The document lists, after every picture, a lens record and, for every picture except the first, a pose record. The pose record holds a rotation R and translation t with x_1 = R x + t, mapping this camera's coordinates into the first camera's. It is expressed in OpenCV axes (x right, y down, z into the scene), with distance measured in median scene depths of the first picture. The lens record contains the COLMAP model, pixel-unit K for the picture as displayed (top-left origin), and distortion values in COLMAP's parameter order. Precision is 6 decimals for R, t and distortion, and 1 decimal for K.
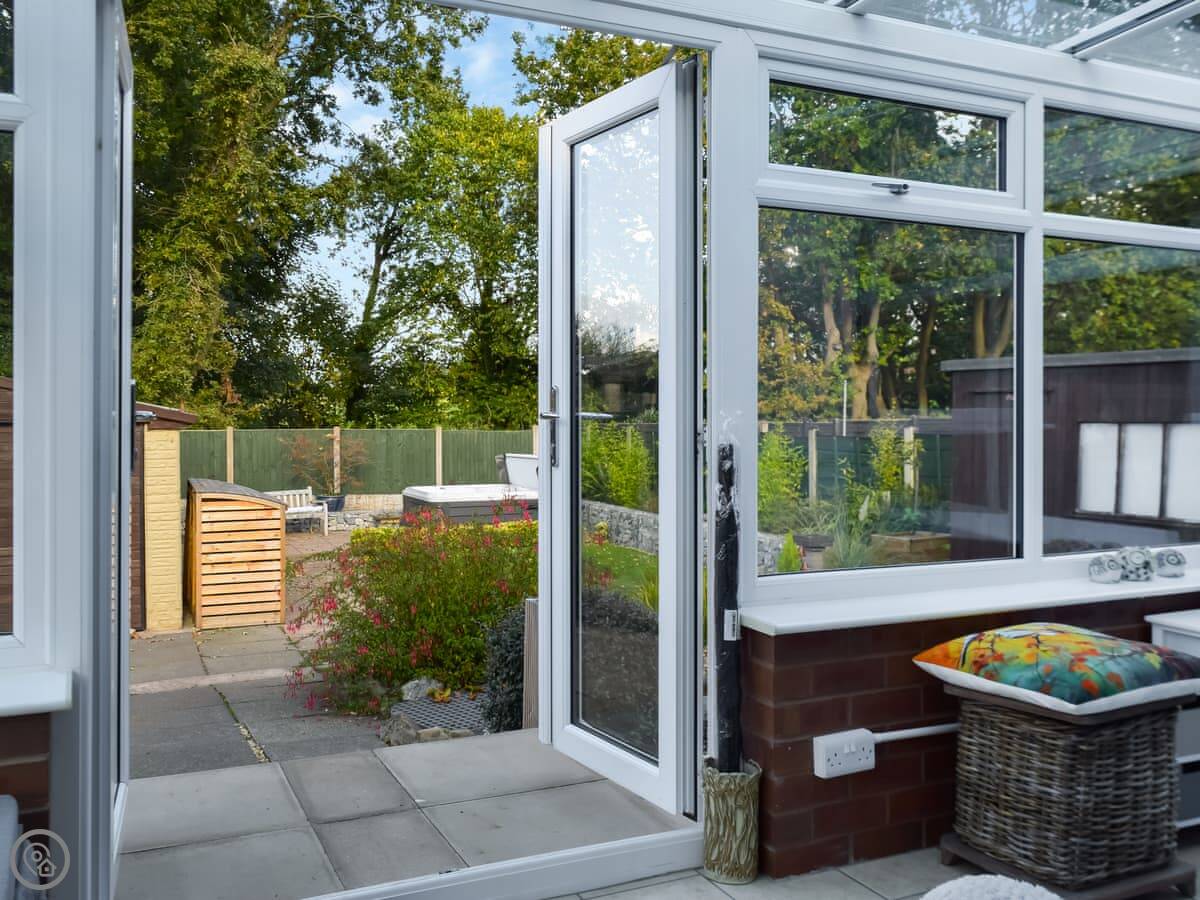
lens RADIAL K [[1096.9, 0, 600.0], [0, 1096.9, 450.0], [0, 0, 1]] dist [-0.086739, -0.019121]
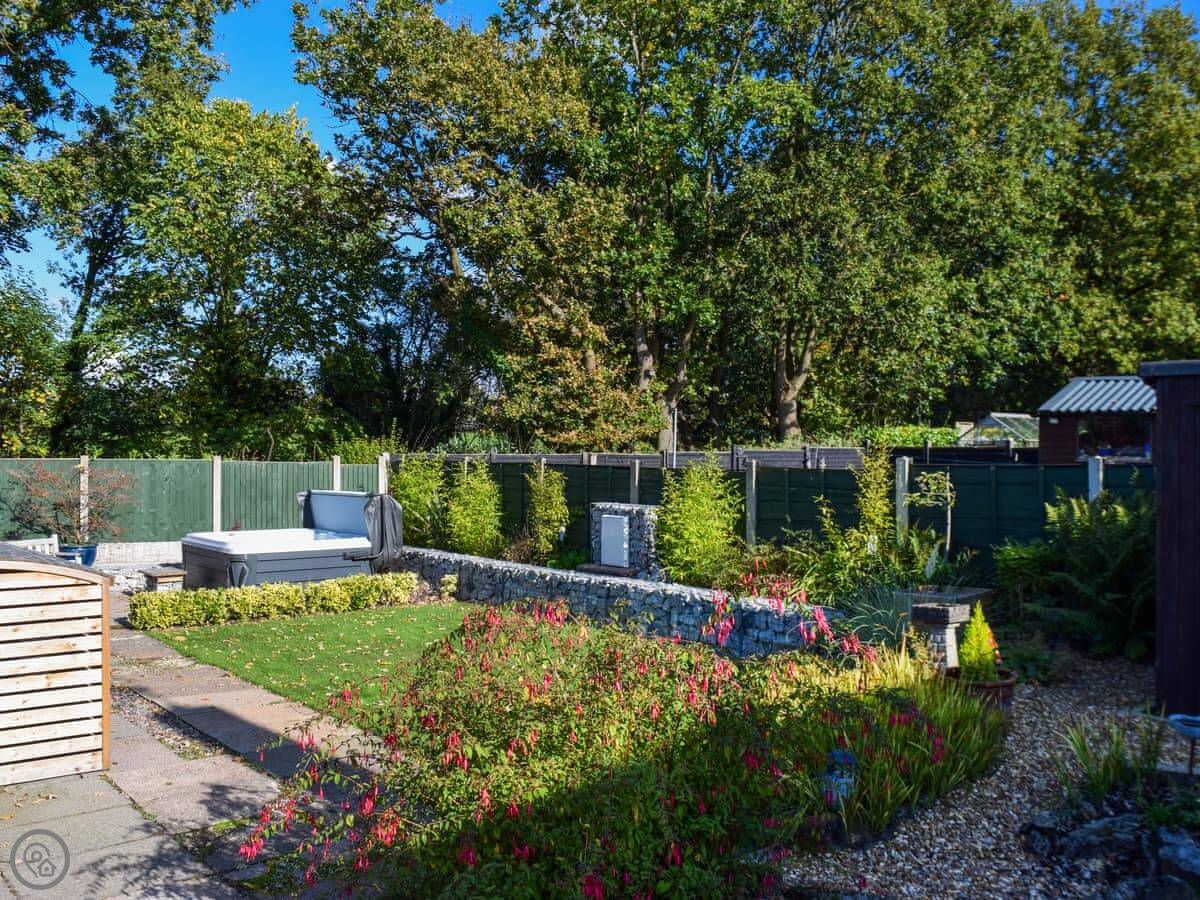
lens RADIAL K [[1039.8, 0, 600.0], [0, 1039.8, 450.0], [0, 0, 1]] dist [-0.123145, 0.005469]
pose [[0.951478, 0.006358, 0.307652, -0.086469], [0.004245, 0.999420, -0.033781, 0.000263], [-0.307688, 0.033448, 0.950899, 0.162107]]
